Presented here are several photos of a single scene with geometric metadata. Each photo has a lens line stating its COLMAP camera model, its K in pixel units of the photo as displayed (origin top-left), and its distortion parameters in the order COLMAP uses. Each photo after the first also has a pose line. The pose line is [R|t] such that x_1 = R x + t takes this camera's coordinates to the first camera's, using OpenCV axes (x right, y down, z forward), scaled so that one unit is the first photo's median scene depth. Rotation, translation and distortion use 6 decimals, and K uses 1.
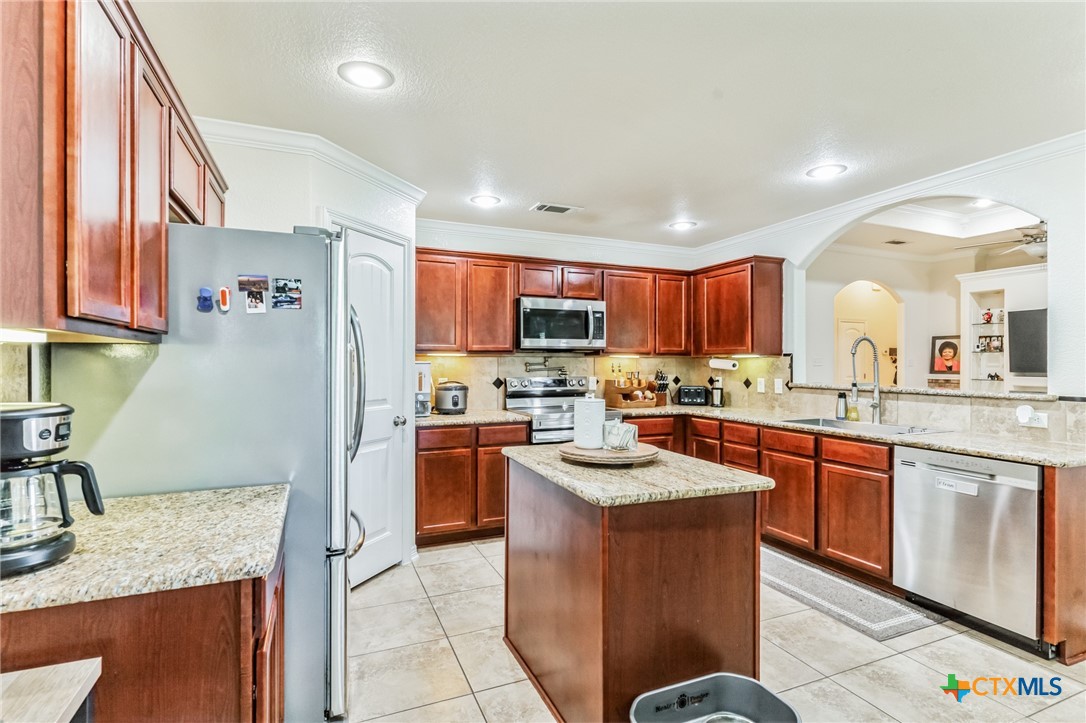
lens RADIAL K [[533.4, 0, 523.1], [0, 533.4, 358.3], [0, 0, 1]] dist [0.006232, -0.003211]
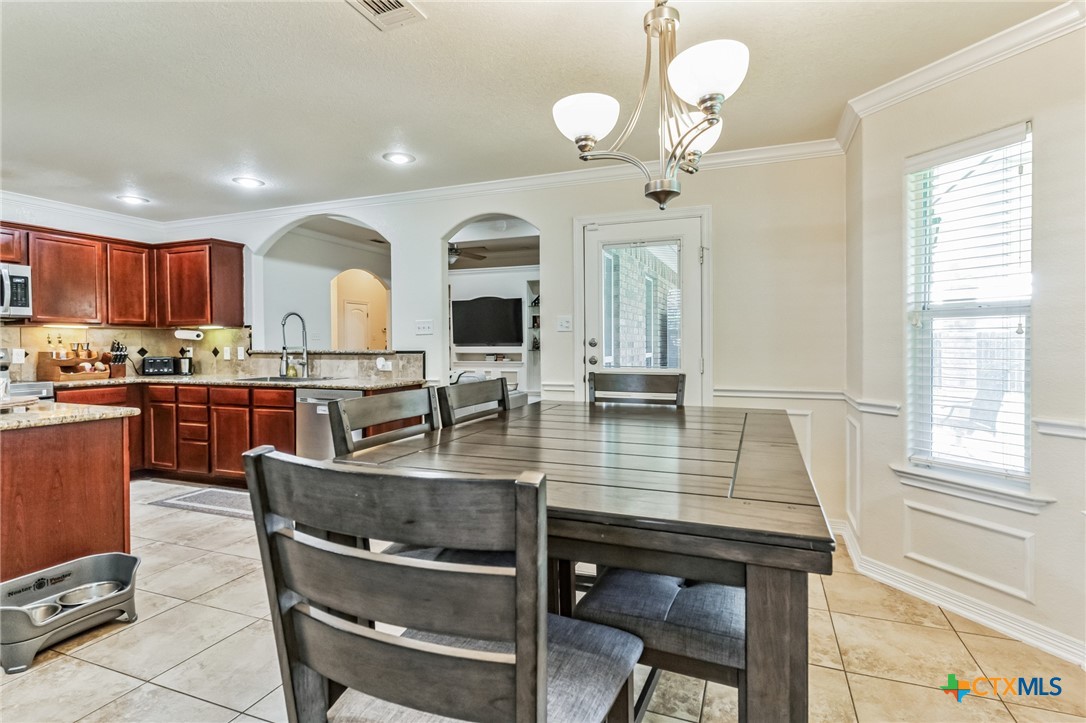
lens RADIAL K [[533.4, 0, 559.7], [0, 533.4, 351.7], [0, 0, 1]] dist [0.006232, -0.003211]
pose [[0.668541, -0.021882, 0.743353, 0.085165], [0.004744, 0.999672, 0.025161, 0.025640], [-0.743660, -0.013295, 0.668426, -0.347113]]
